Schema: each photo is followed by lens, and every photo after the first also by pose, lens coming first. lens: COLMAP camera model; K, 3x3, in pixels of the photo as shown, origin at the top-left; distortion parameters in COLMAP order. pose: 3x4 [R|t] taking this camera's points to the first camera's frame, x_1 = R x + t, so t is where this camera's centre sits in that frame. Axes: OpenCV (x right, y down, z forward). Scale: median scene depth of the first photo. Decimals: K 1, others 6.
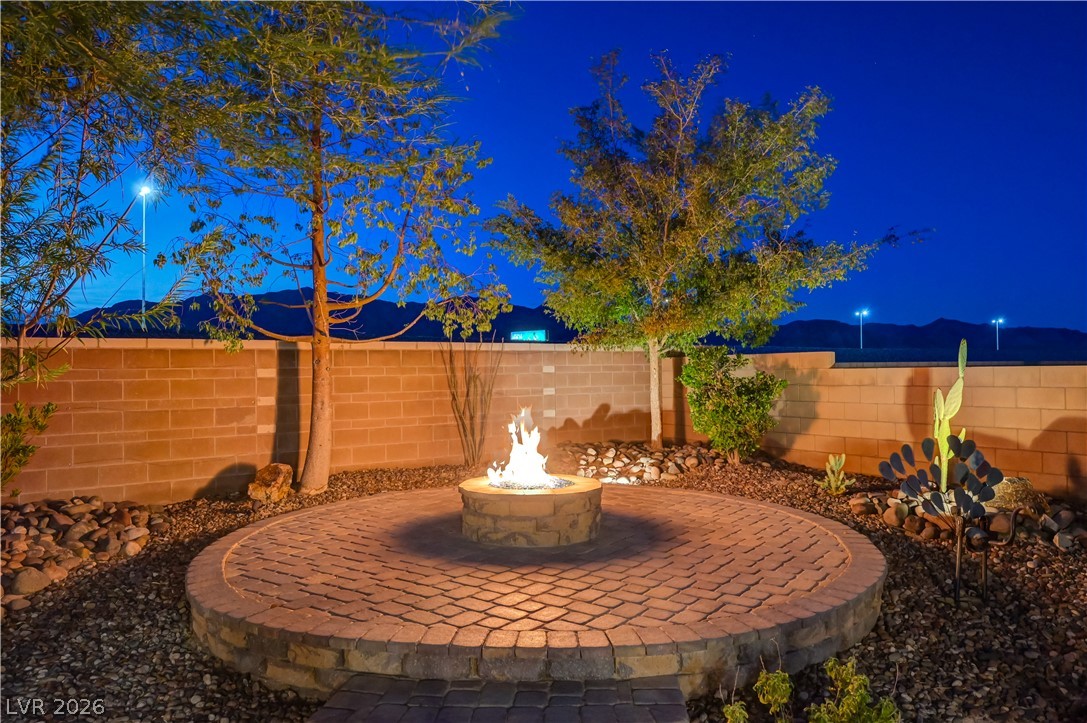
lens RADIAL K [[718.0, 0, 543.5], [0, 718.0, 361.5], [0, 0, 1]] dist [-0.001586, -0.000236]
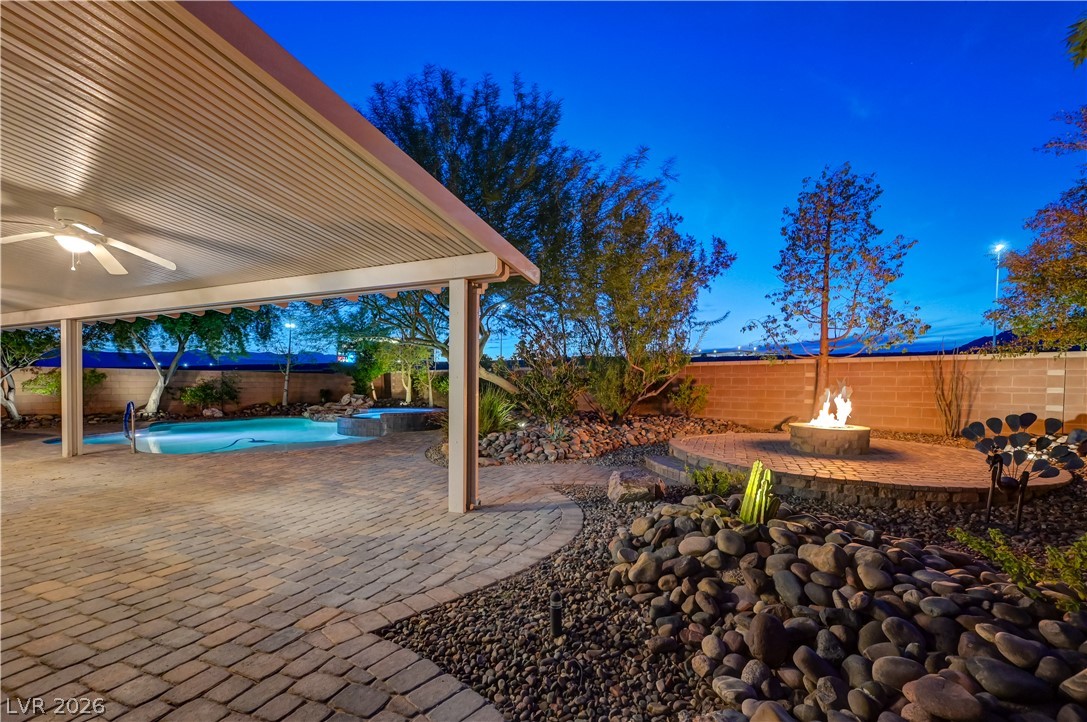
lens RADIAL K [[446.3, 0, 549.0], [0, 446.3, 372.3], [0, 0, 1]] dist [-0.000995, -0.000349]
pose [[0.213837, -0.012088, -0.976795, 0.687973], [0.000596, 0.999925, -0.012244, 0.023166], [0.976869, 0.002036, 0.213828, -0.017929]]
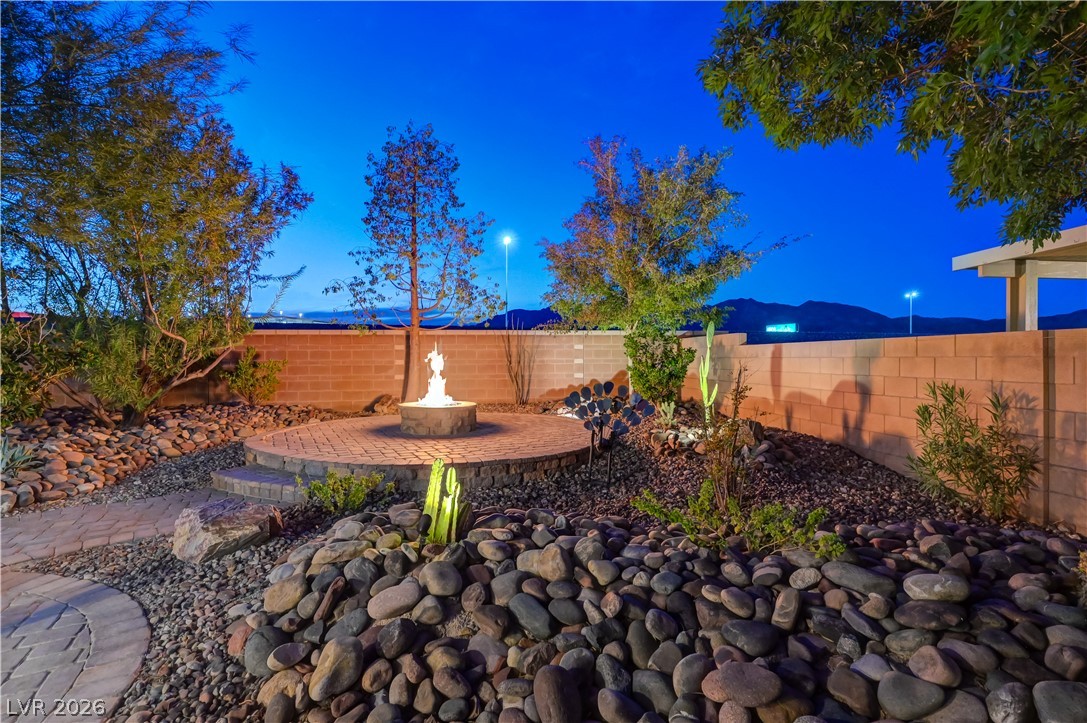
lens RADIAL K [[525.2, 0, 546.7], [0, 525.2, 356.1], [0, 0, 1]] dist [0.000613, -0.000416]
pose [[0.888707, 0.006806, -0.458424, 0.562158], [-0.001275, 0.999923, 0.012373, 0.020131], [0.458473, -0.010411, 0.888647, -0.044837]]
